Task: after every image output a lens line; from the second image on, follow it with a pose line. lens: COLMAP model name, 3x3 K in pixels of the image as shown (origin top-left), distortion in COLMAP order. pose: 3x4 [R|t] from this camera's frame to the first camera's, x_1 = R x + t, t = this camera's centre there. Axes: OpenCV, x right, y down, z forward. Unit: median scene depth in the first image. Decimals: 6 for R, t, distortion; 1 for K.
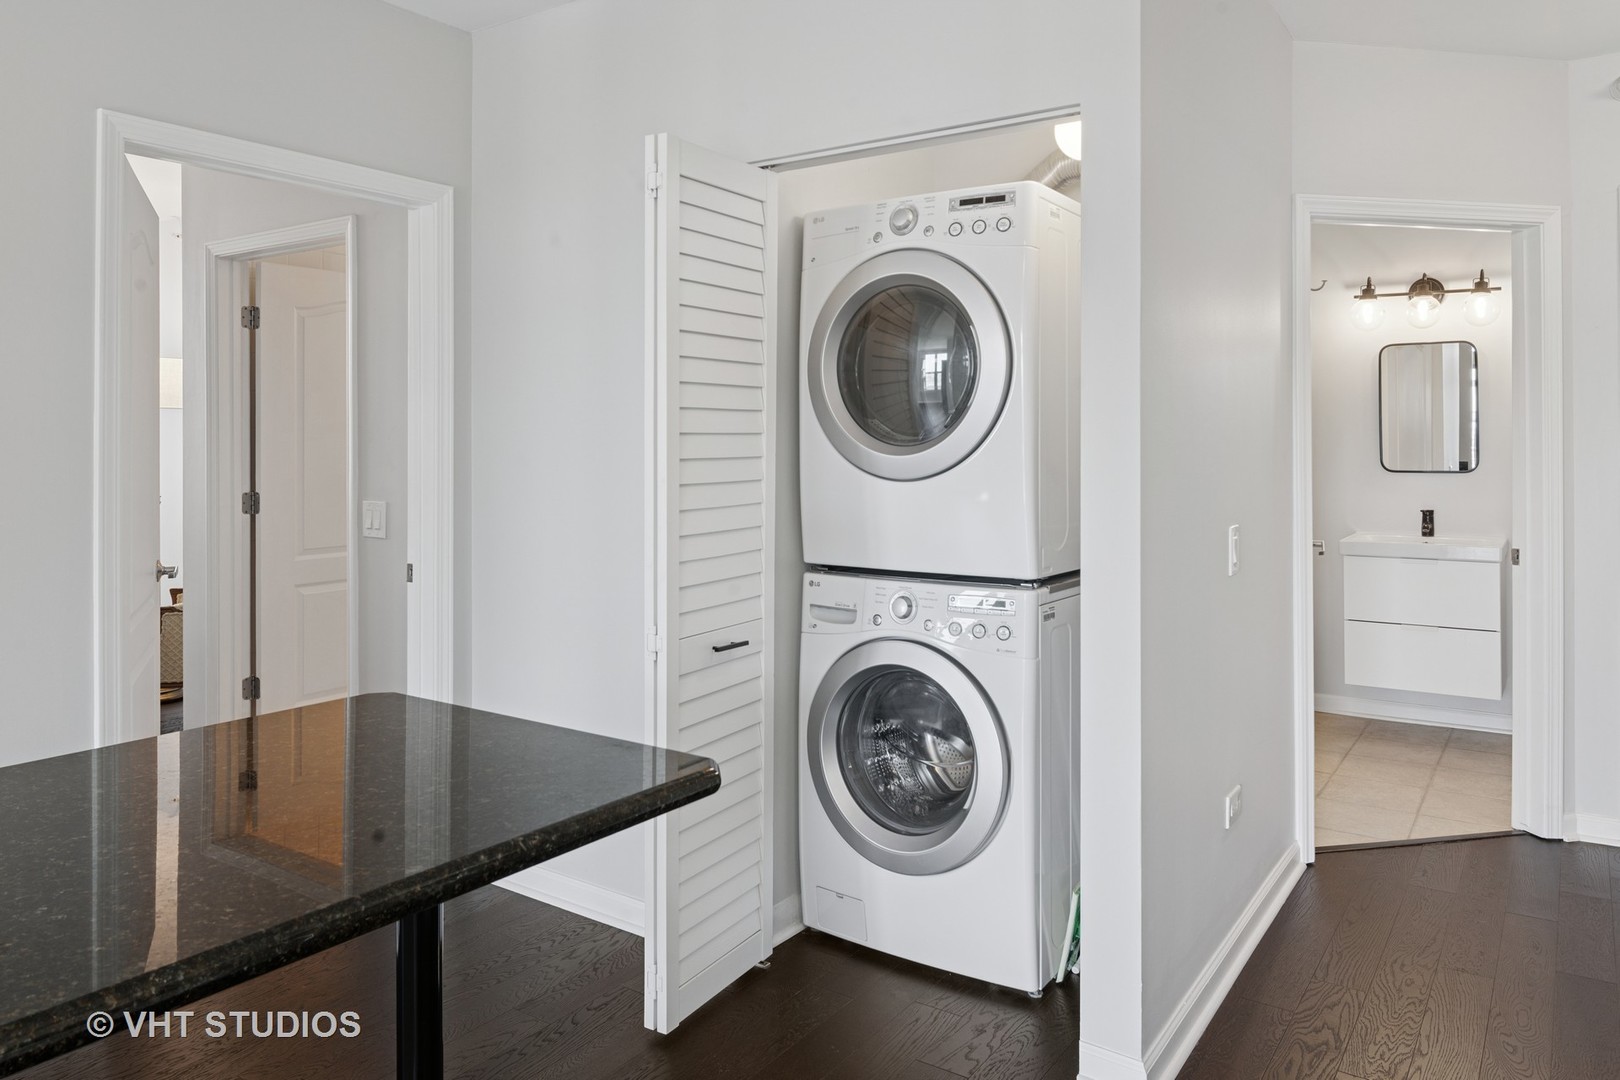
lens RADIAL K [[1133.8, 0, 809.9], [0, 1133.8, 431.7], [0, 0, 1]] dist [-0.007917, -0.005528]
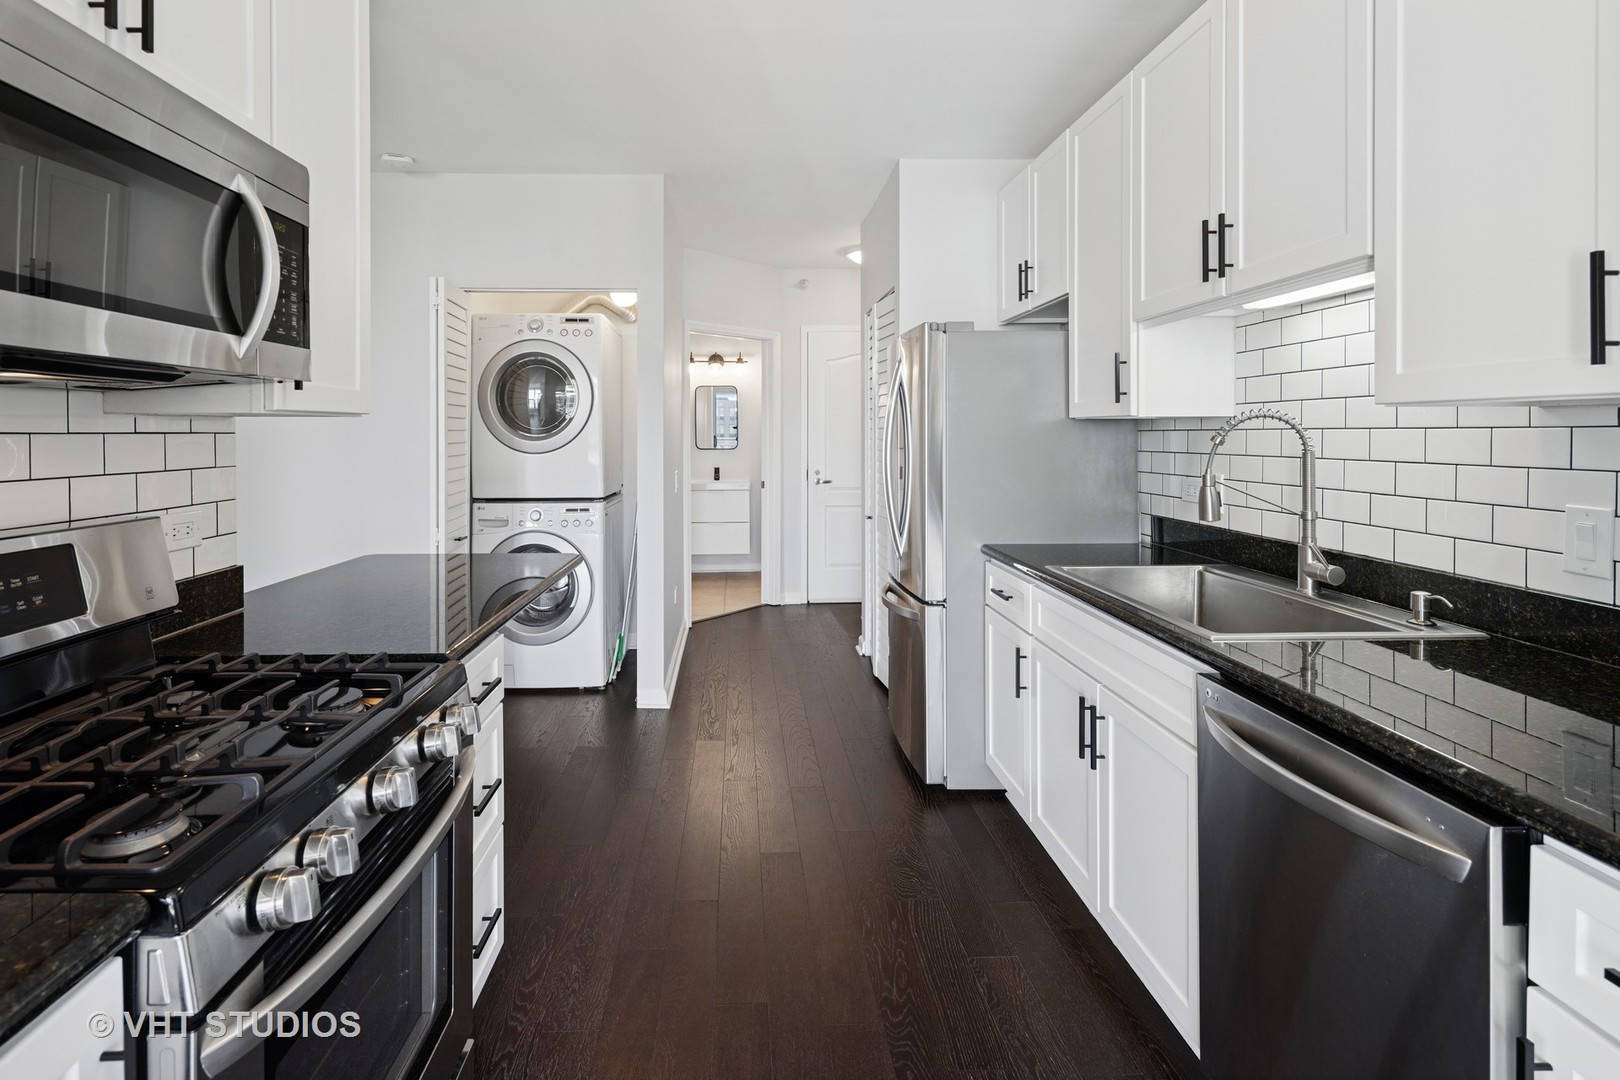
lens RADIAL K [[777.2, 0, 803.9], [0, 777.2, 453.7], [0, 0, 1]] dist [0.001136, -0.000145]
pose [[0.779618, -0.016607, 0.626035, -0.367818], [-0.004067, 0.999493, 0.031580, -0.002242], [-0.626242, -0.027166, 0.779155, -0.343285]]
